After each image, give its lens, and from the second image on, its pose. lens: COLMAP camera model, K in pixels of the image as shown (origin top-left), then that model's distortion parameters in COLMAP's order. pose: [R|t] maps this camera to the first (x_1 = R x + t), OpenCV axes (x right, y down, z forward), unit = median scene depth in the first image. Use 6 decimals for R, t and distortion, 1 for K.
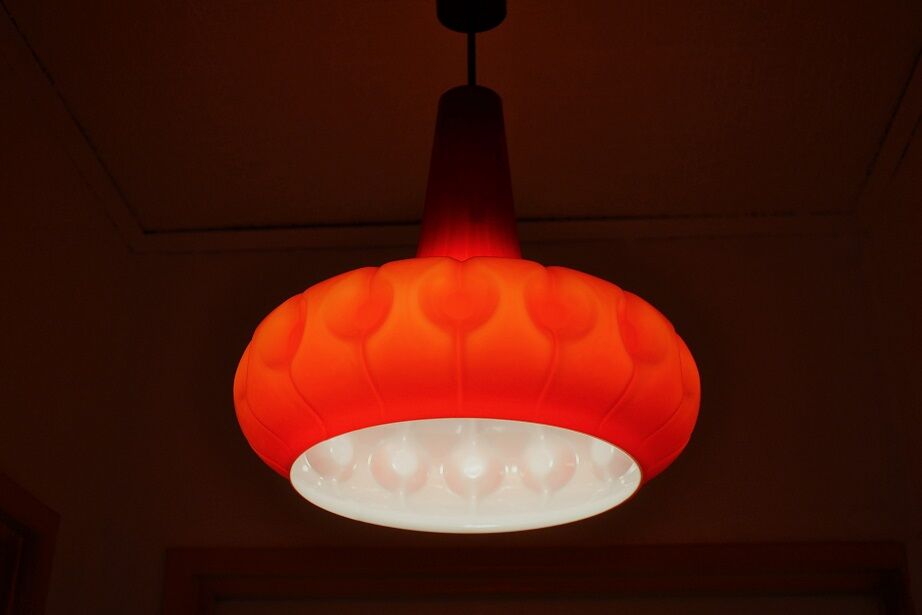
lens RADIAL K [[1167.5, 0, 479.1], [0, 1167.5, 330.0], [0, 0, 1]] dist [-0.007317, 0.000000]
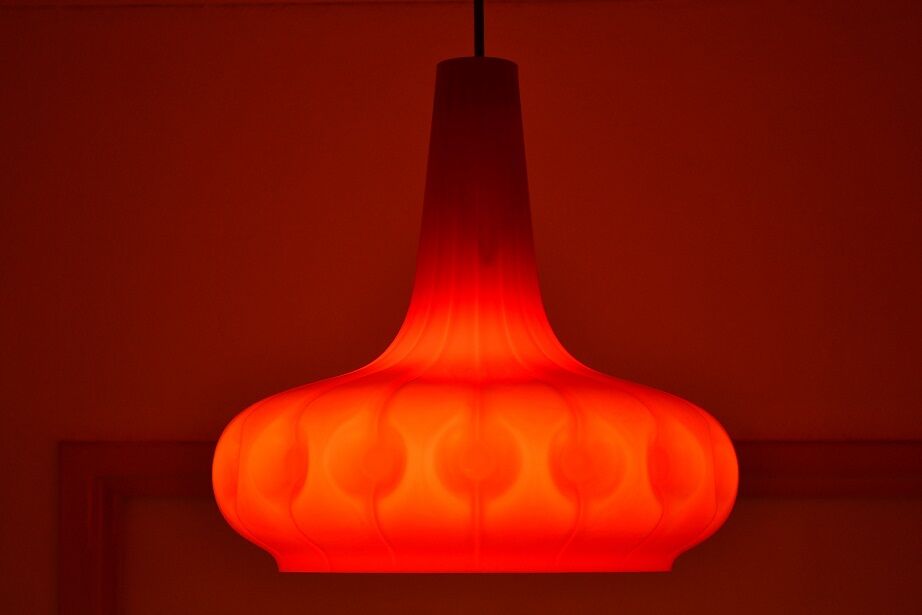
lens RADIAL K [[2107.1, 0, 463.3], [0, 2107.1, 303.4], [0, 0, 1]] dist [0.002566, 0.000000]
pose [[0.999730, -0.000234, 0.023246, -0.058824], [-0.007589, 0.941870, 0.335890, -0.618411], [-0.021973, -0.335976, 0.941614, -0.471539]]
